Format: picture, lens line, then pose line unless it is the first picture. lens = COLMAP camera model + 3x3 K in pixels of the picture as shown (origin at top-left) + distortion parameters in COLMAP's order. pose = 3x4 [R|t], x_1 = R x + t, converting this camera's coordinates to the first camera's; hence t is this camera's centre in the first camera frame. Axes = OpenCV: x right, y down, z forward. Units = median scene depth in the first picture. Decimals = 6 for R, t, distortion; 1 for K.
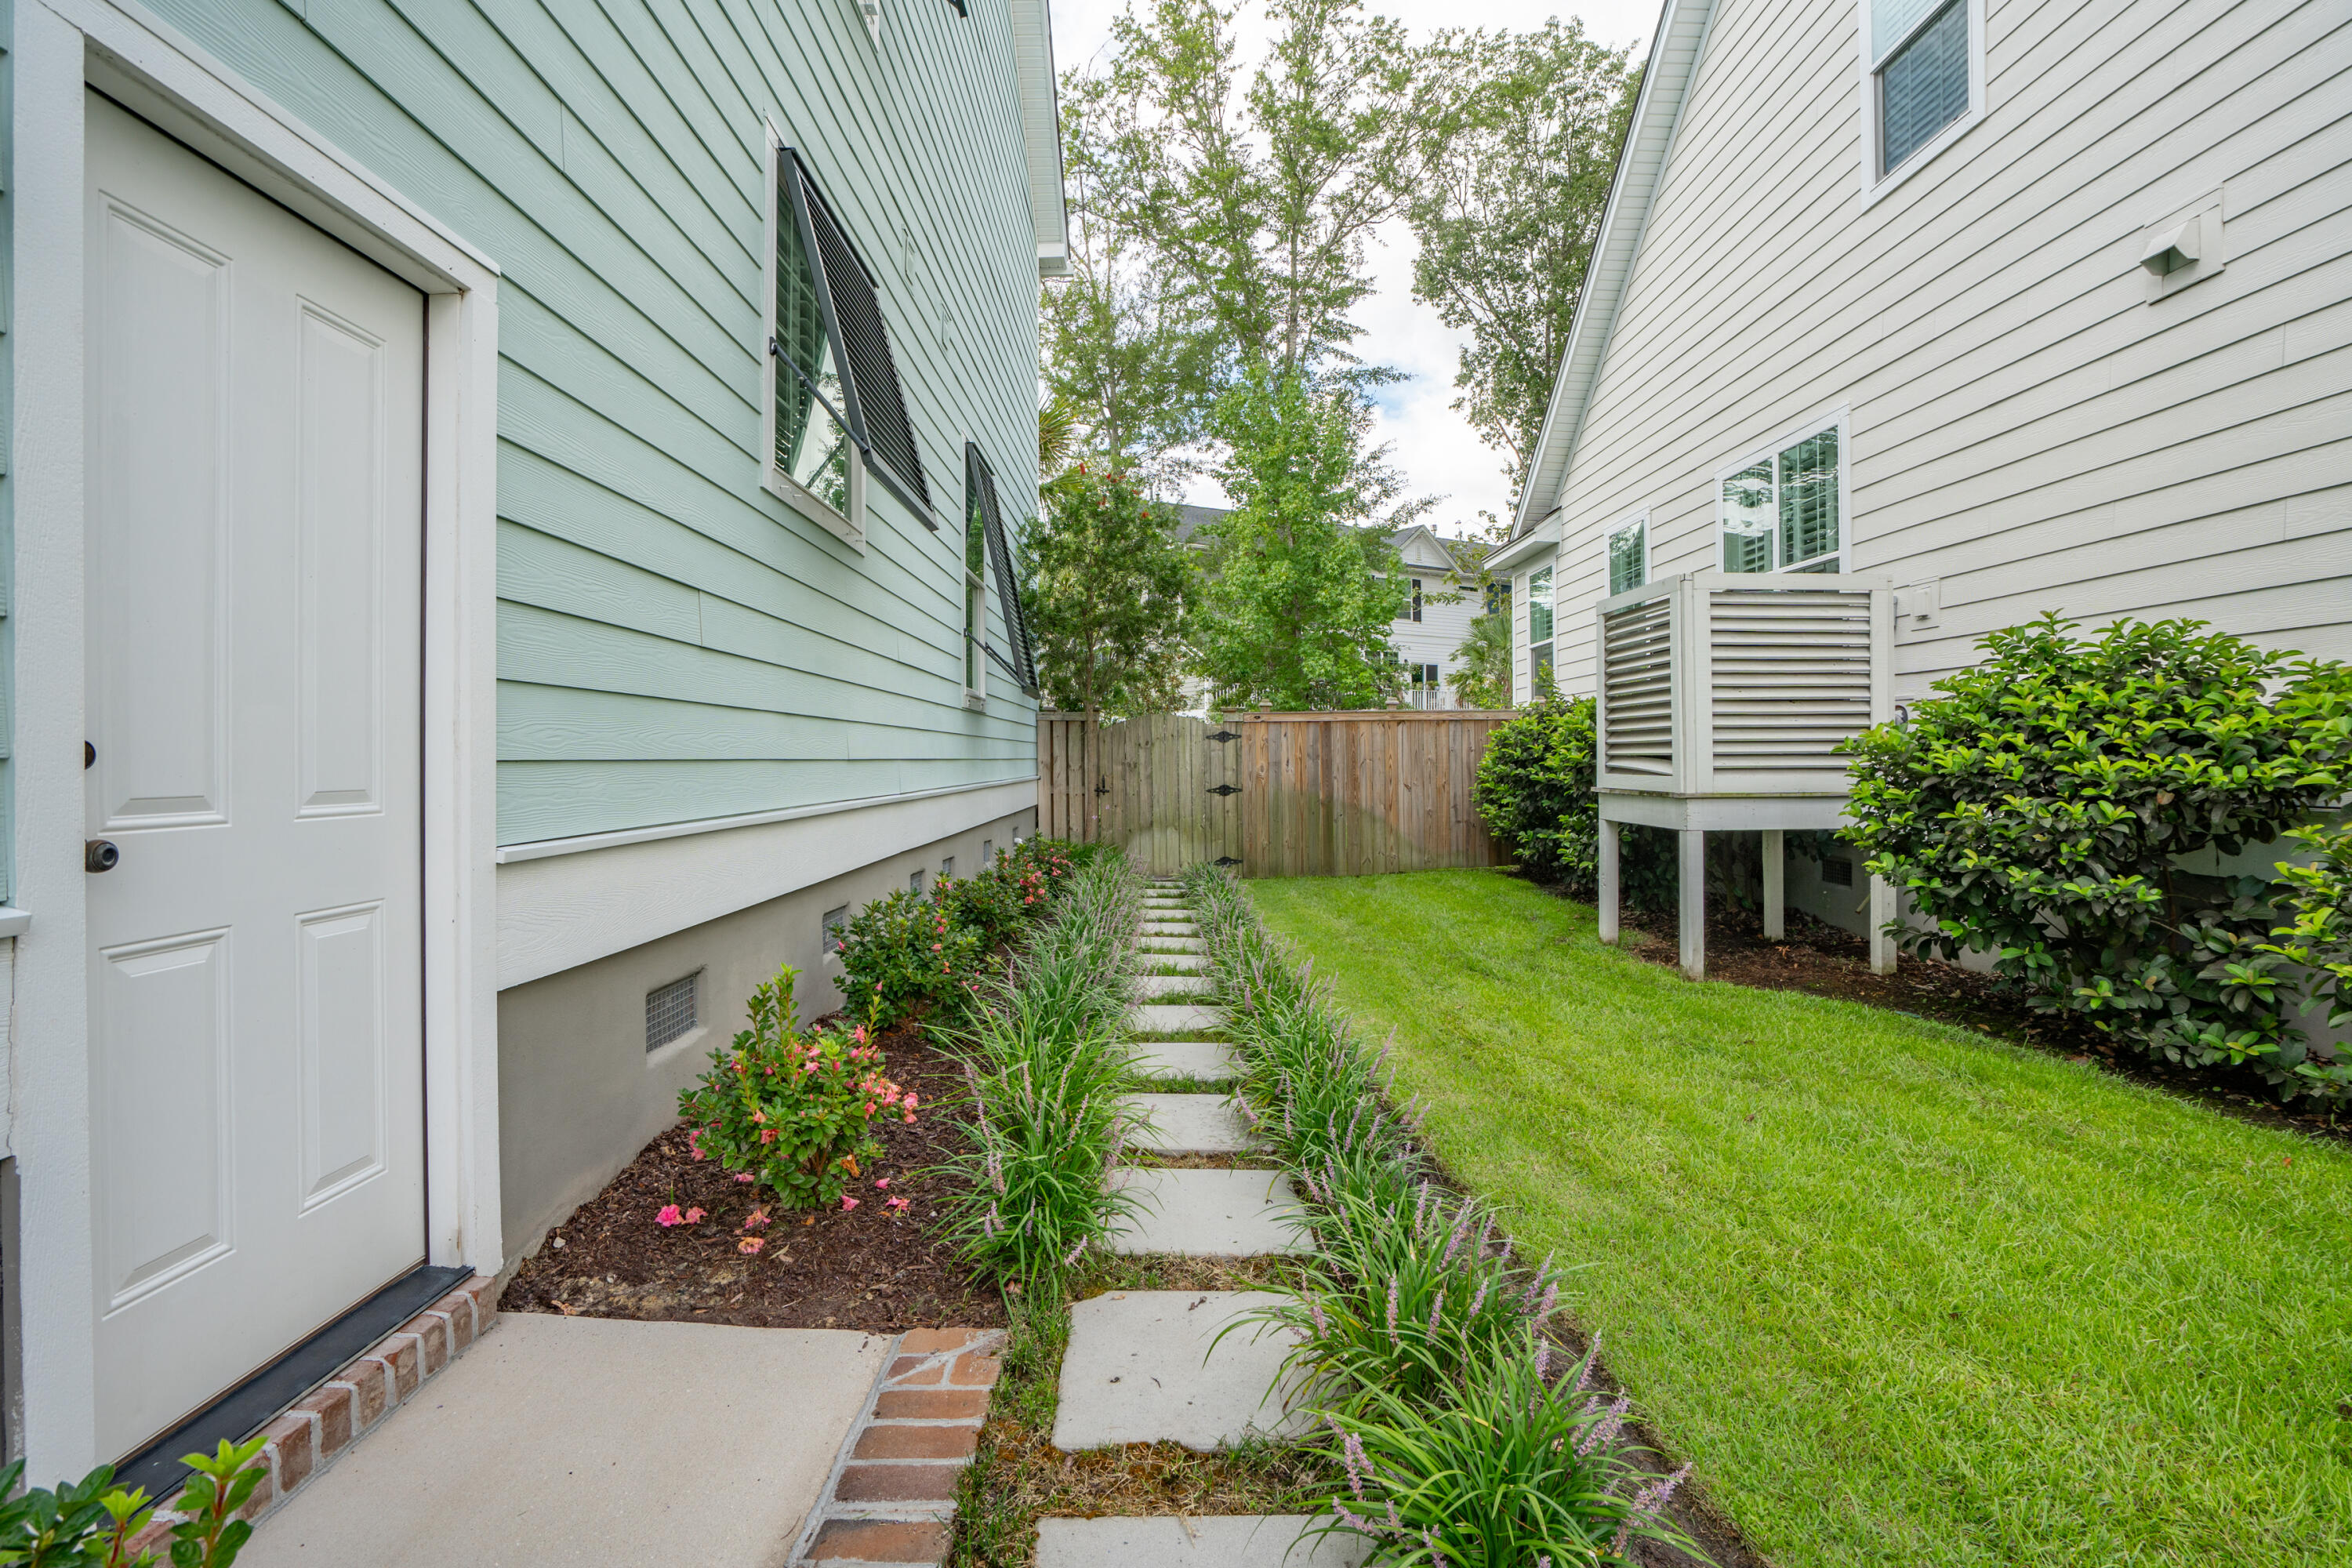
lens RADIAL K [[1117.8, 0, 1170.2], [0, 1117.8, 768.6], [0, 0, 1]] dist [-0.046507, 0.017509]
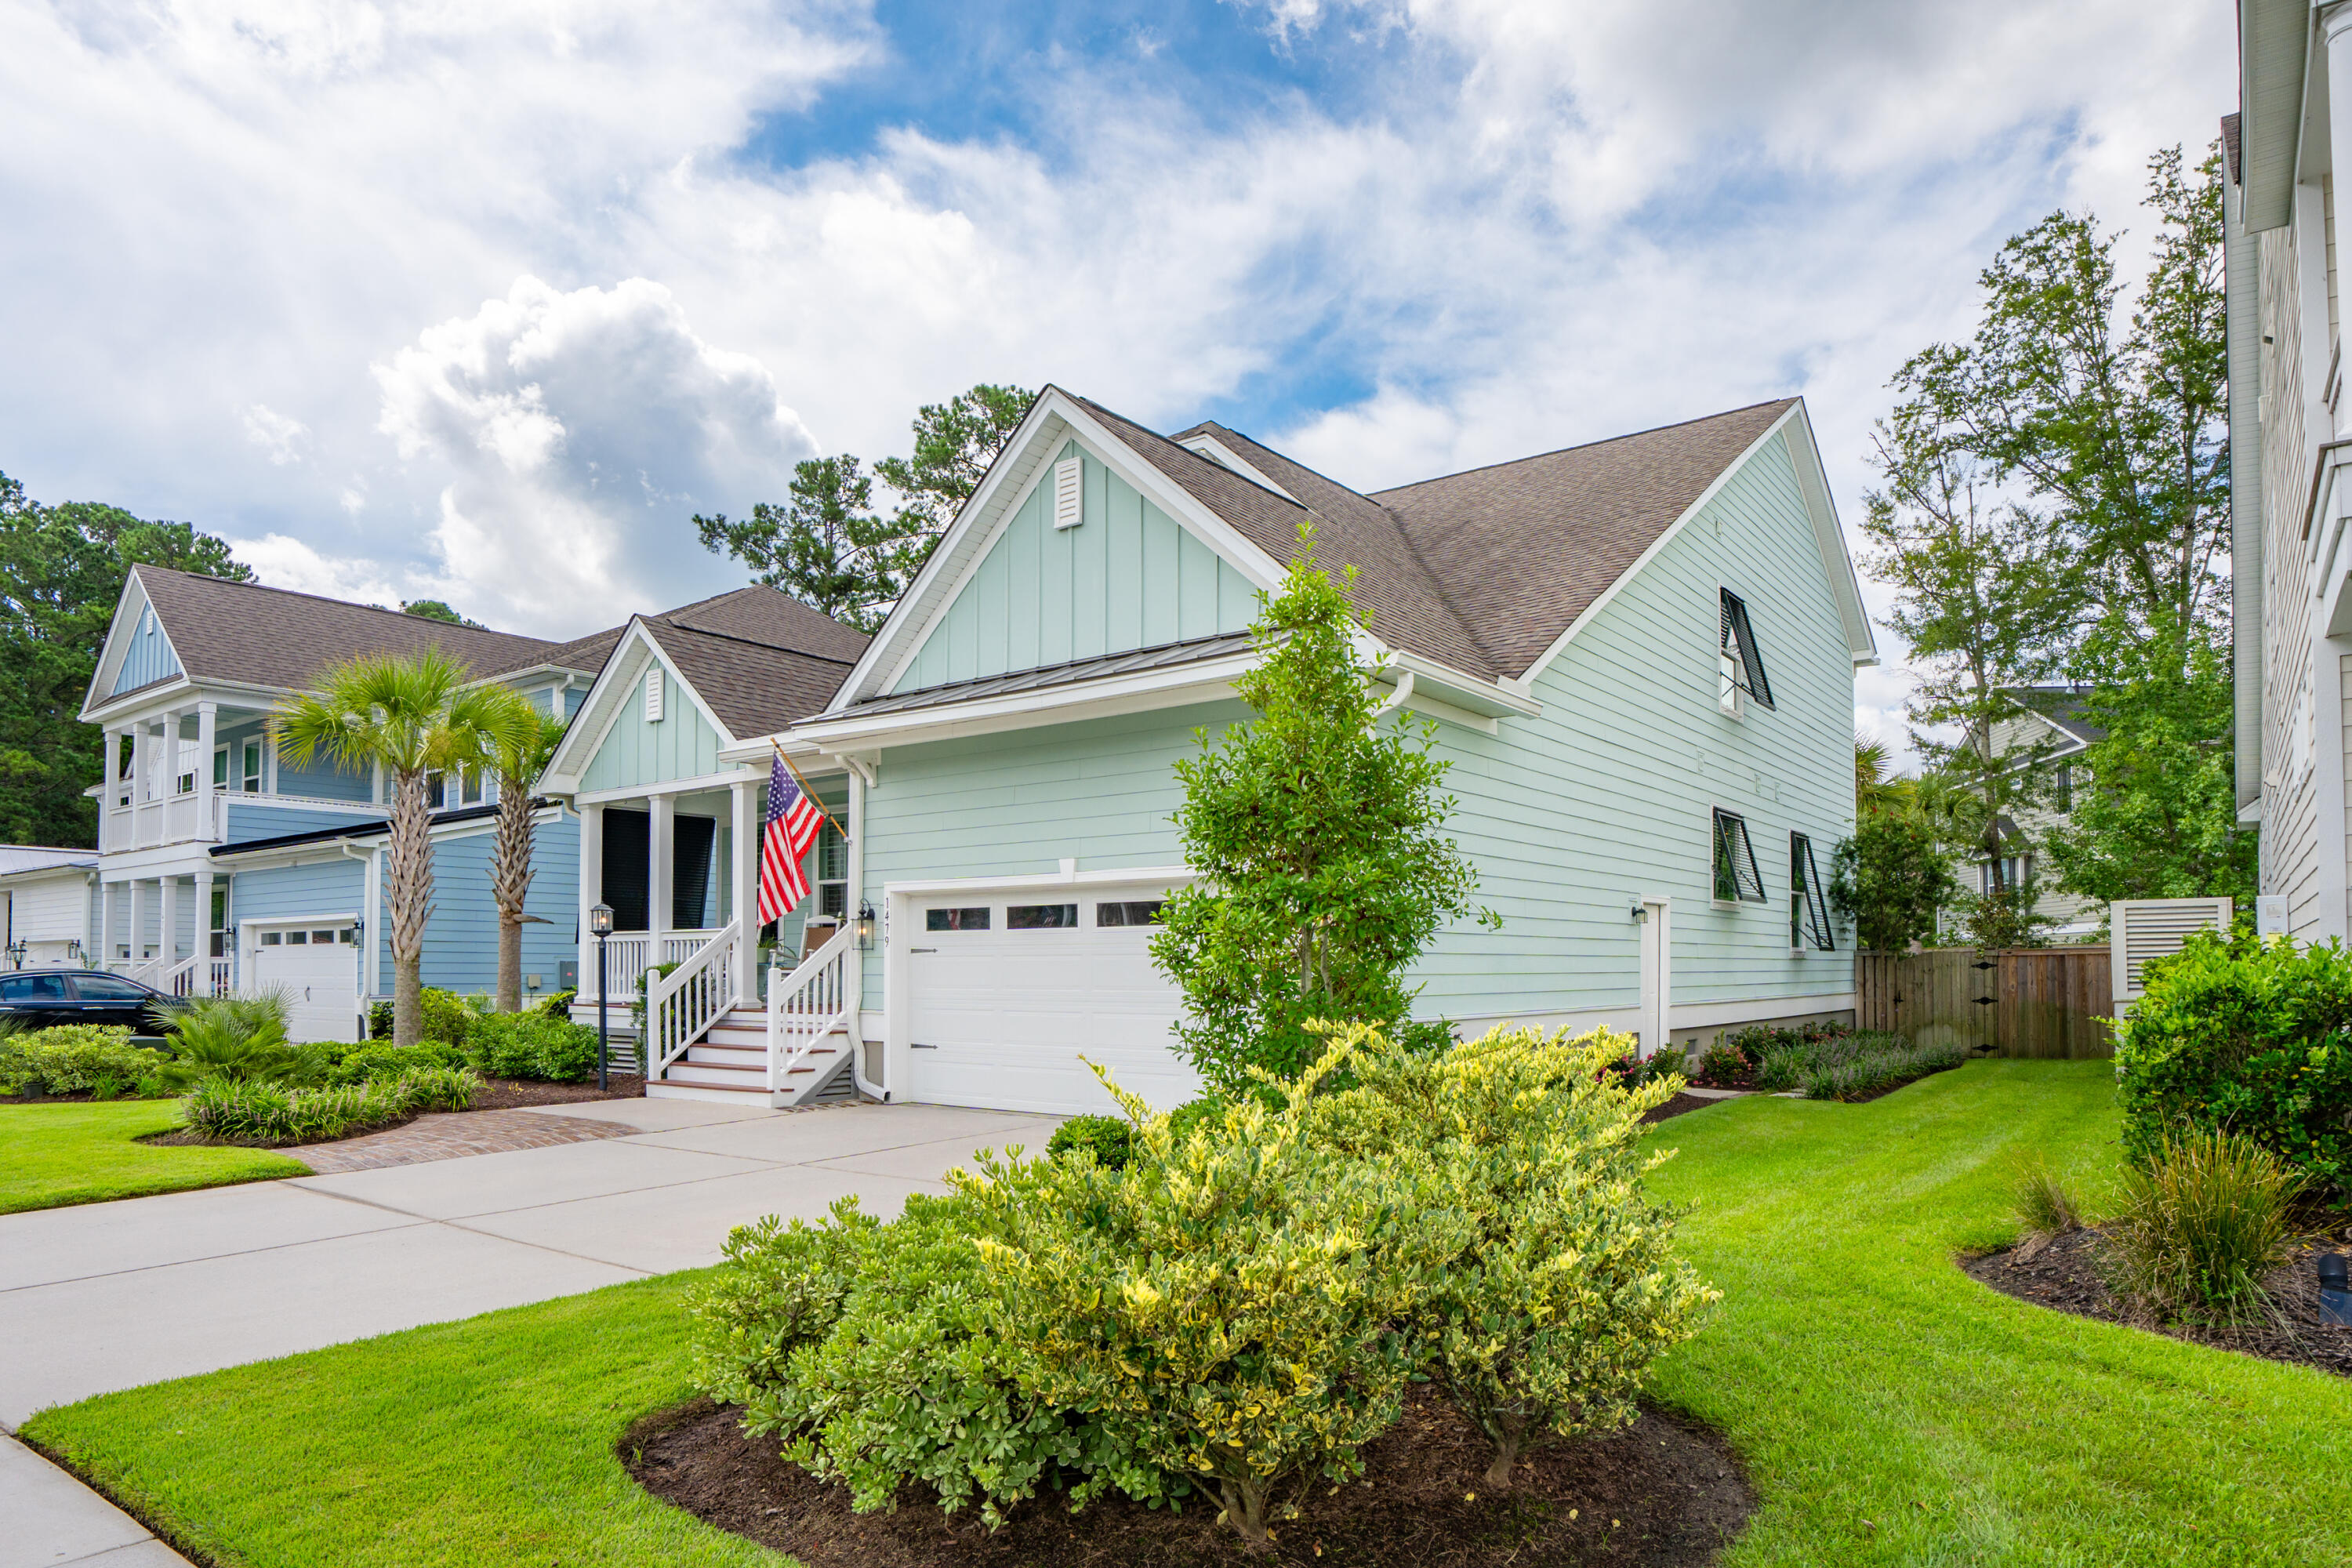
lens RADIAL K [[1398.0, 0, 1181.2], [0, 1398.0, 984.0], [0, 0, 1]] dist [-0.000269, -0.061920]
pose [[0.793257, 0.003741, -0.608876, 0.502807], [-0.002101, 0.999992, 0.003407, -0.011492], [0.608884, -0.001423, 0.793258, -1.786383]]
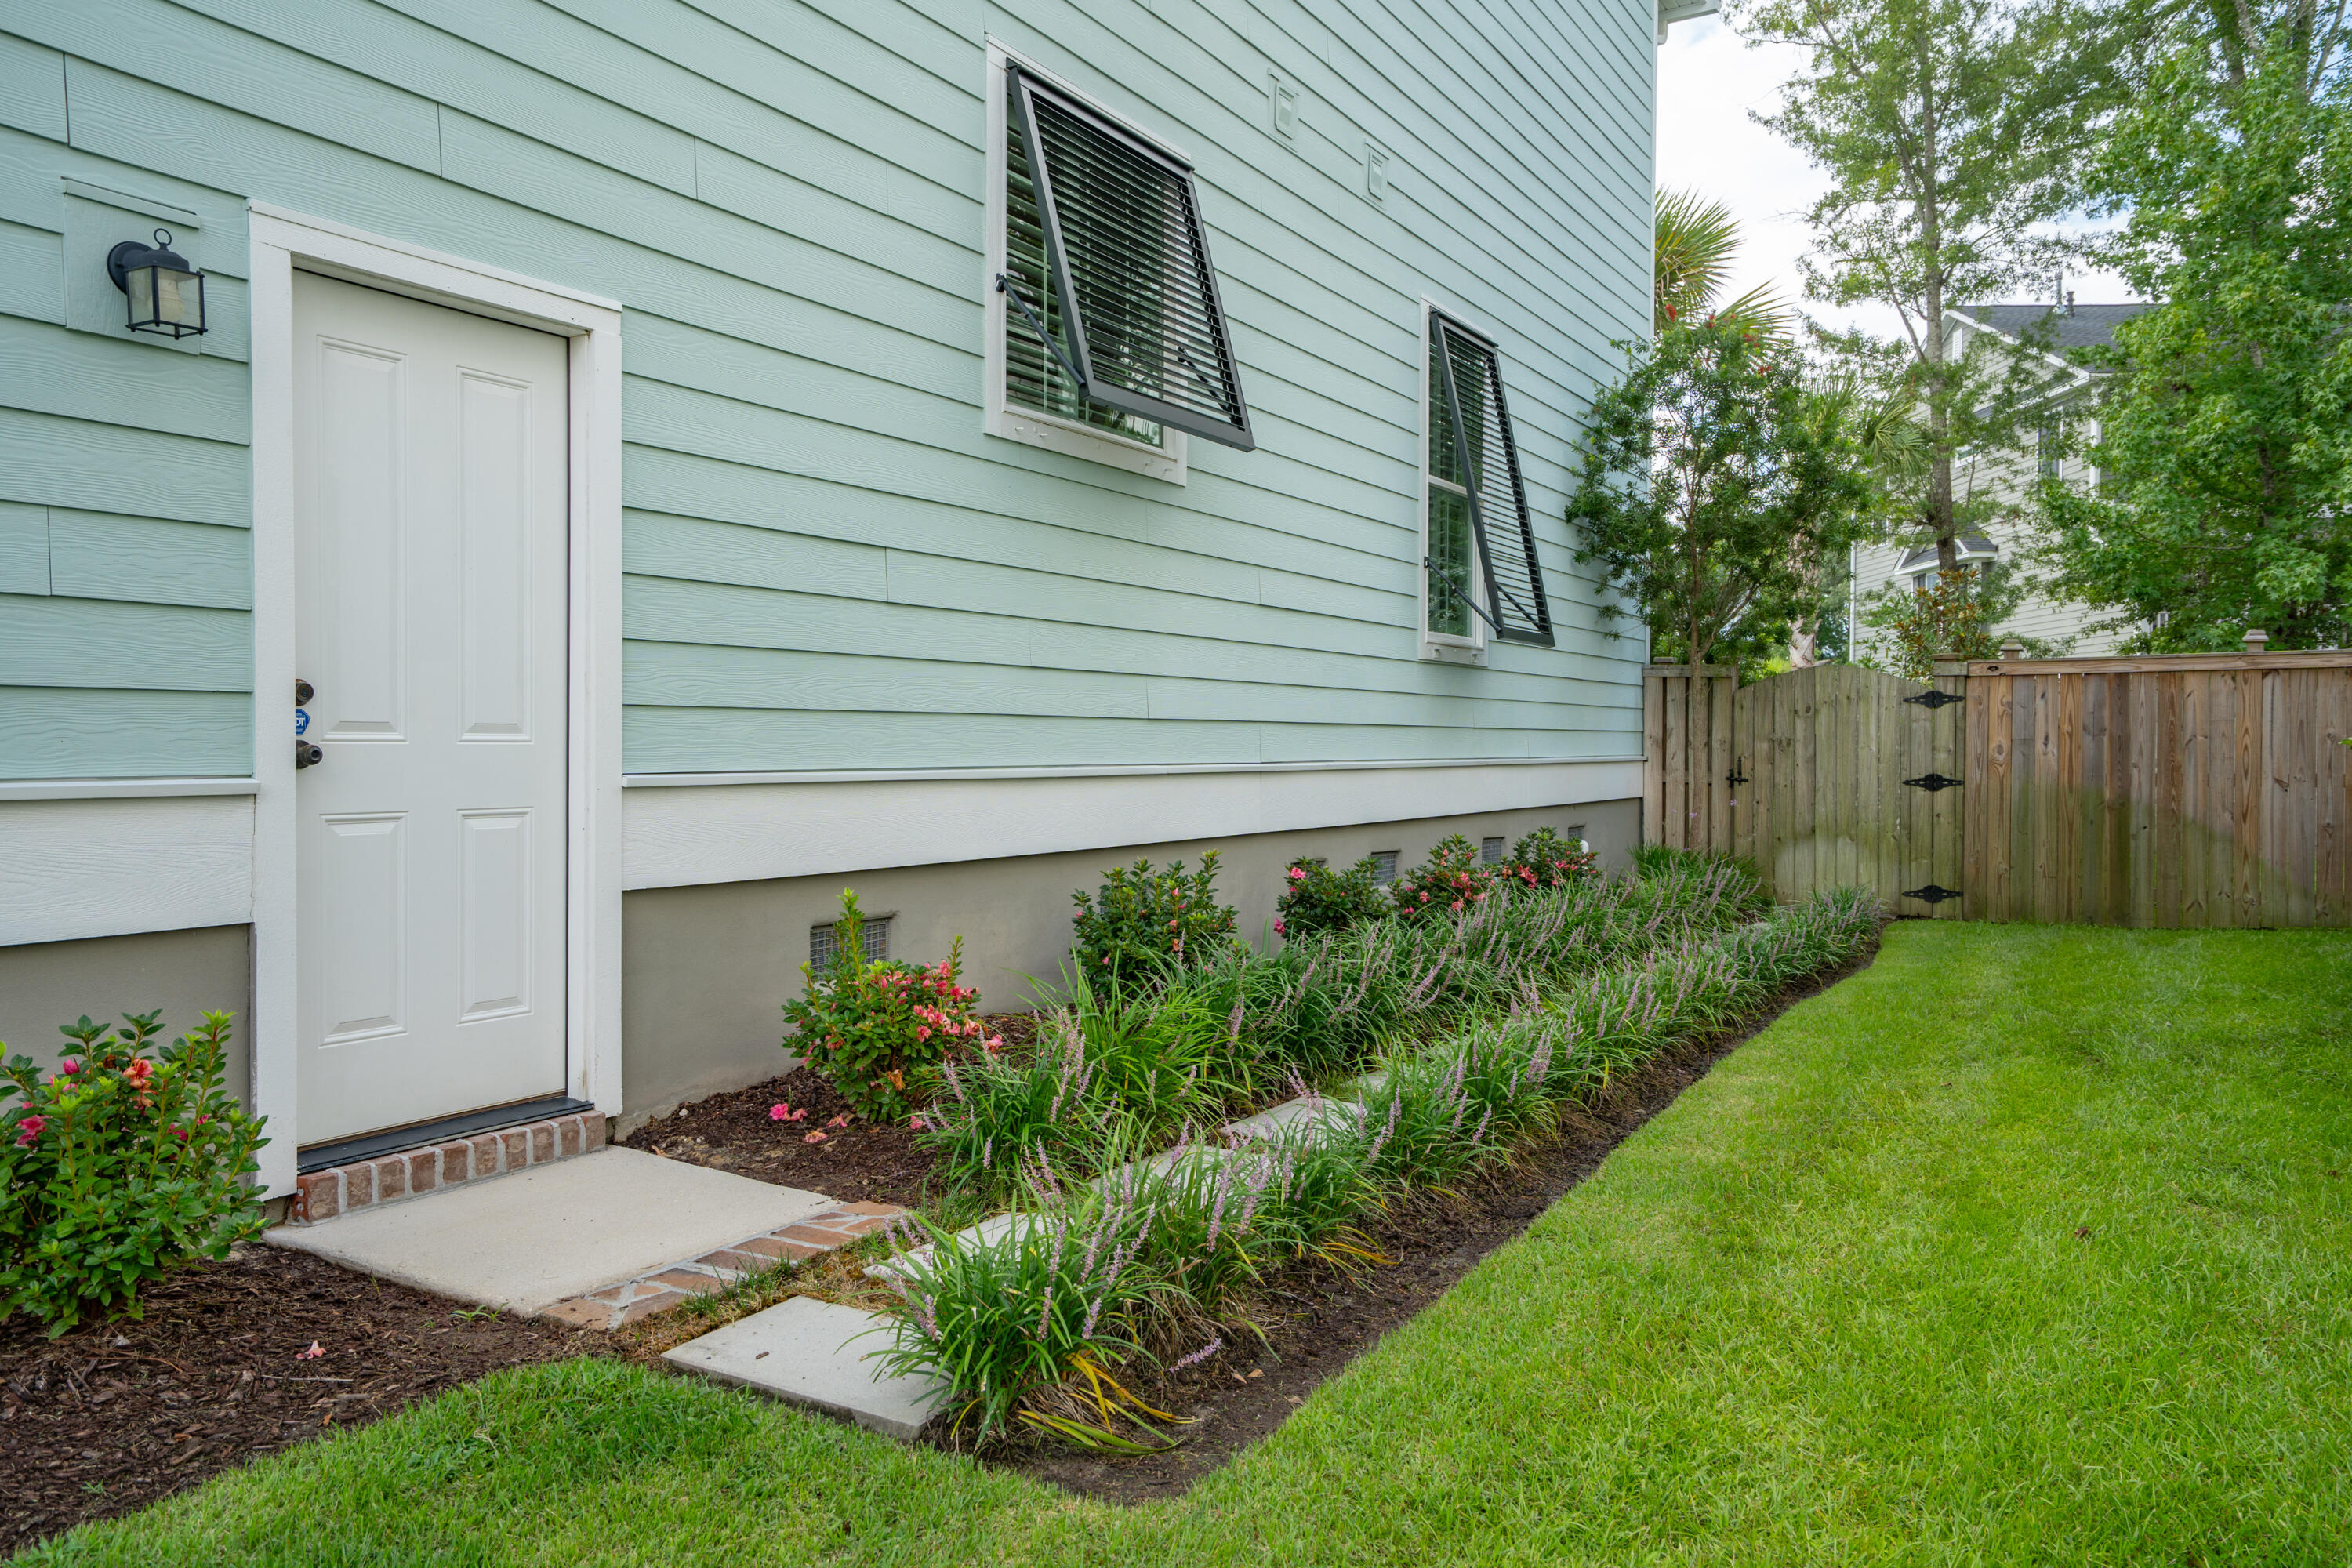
lens RADIAL K [[1702.0, 0, 1176.0], [0, 1702.0, 784.0], [0, 0, 1]] dist [0.004111, 0.005558]
pose [[0.858671, 0.020832, -0.512104, 0.265263], [-0.012937, 0.999736, 0.018975, 0.011076], [0.512364, -0.009668, 0.858714, -0.097171]]
